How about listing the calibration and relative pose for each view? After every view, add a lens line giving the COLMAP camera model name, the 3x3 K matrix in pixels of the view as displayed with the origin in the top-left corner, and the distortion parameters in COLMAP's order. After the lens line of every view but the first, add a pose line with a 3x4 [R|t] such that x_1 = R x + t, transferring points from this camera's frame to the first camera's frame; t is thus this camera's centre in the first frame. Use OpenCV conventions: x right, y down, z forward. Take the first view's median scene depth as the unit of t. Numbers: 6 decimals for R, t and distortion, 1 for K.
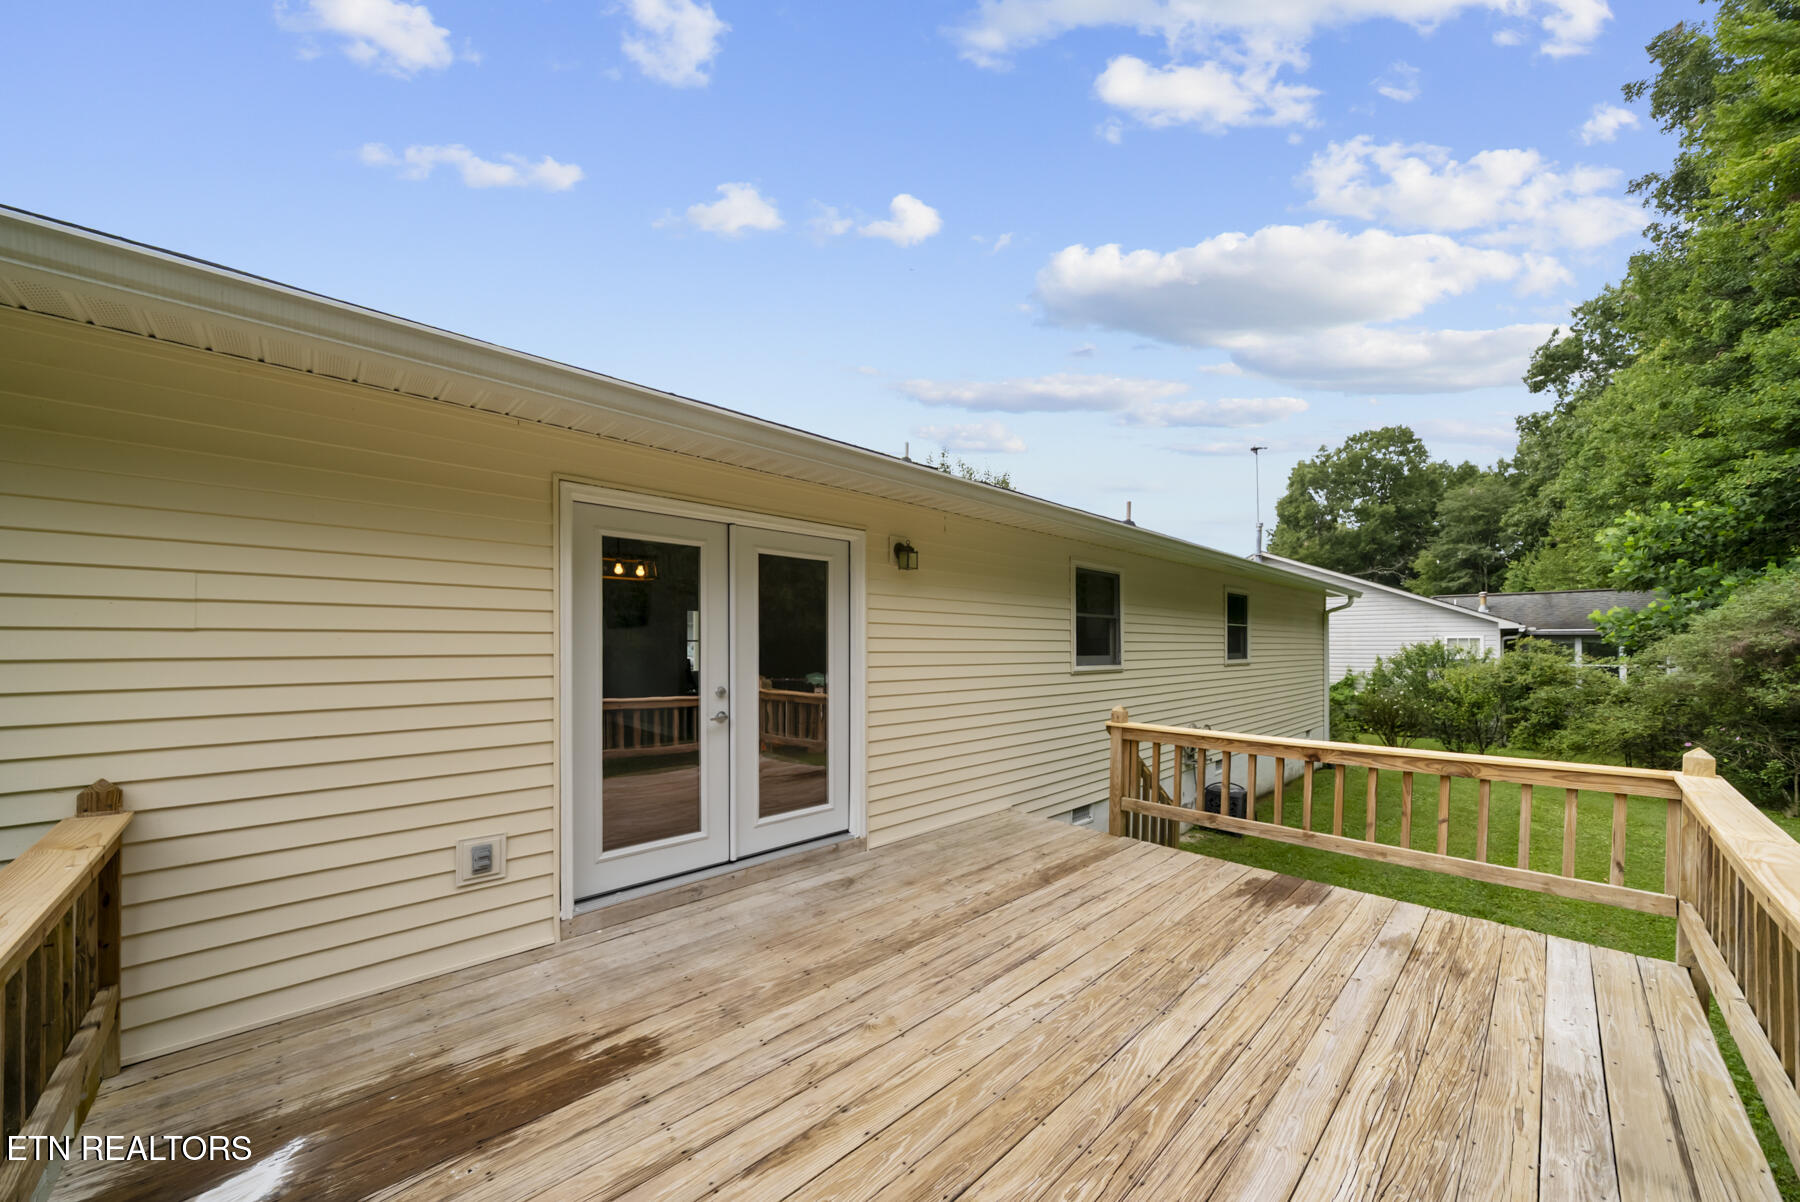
lens RADIAL K [[638.0, 0, 895.2], [0, 638.0, 646.2], [0, 0, 1]] dist [-0.001828, -0.000161]
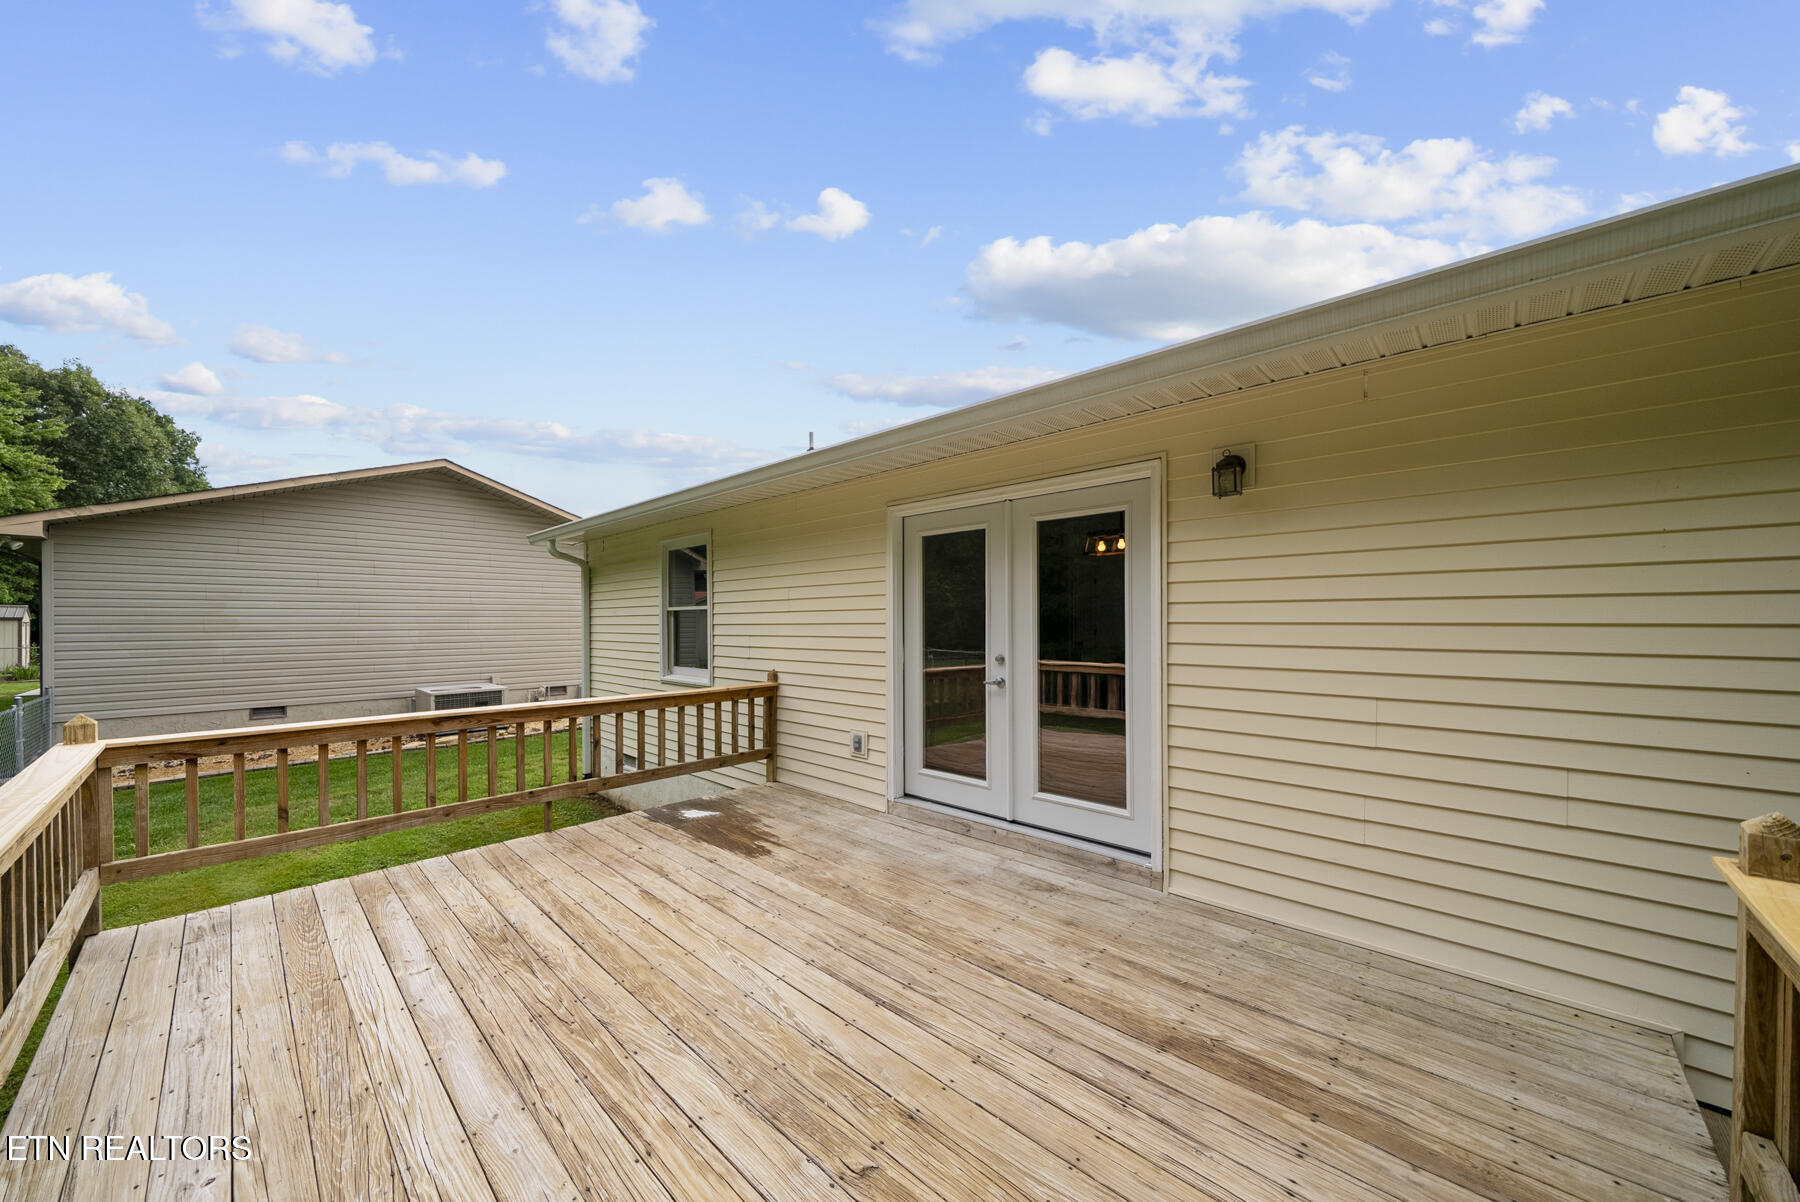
lens RADIAL K [[636.3, 0, 902.4], [0, 636.3, 621.1], [0, 0, 1]] dist [0.000827, 0.000073]
pose [[0.054327, 0.000914, -0.998523, 0.910455], [0.005357, 0.999985, 0.001207, 0.004570], [0.998509, -0.005415, 0.054321, 0.883127]]
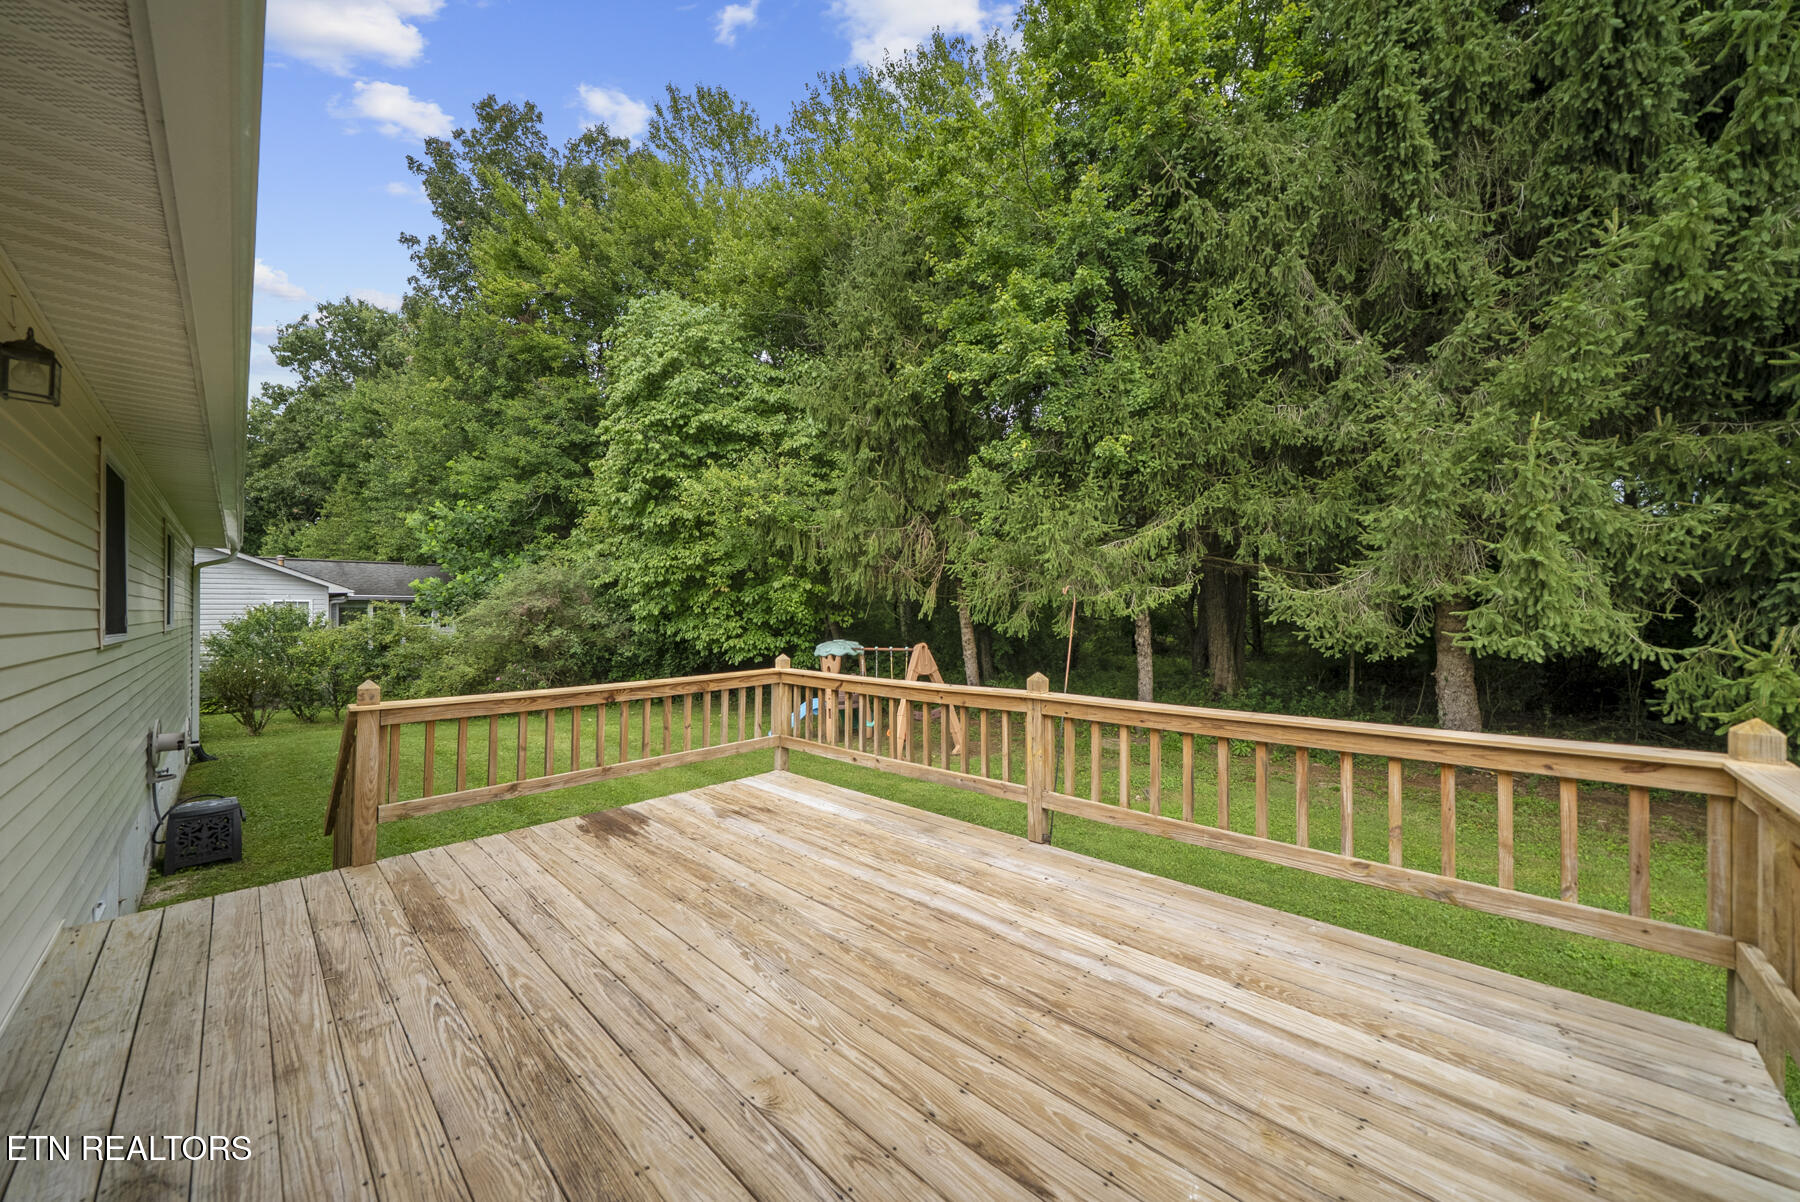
lens RADIAL K [[619.6, 0, 897.3], [0, 619.6, 607.6], [0, 0, 1]] dist [0.000351, -0.000014]
pose [[-0.042776, 0.002868, 0.999081, -0.551887], [0.004879, 0.999985, -0.002662, 0.021657], [-0.999073, 0.004761, -0.042790, 0.642245]]
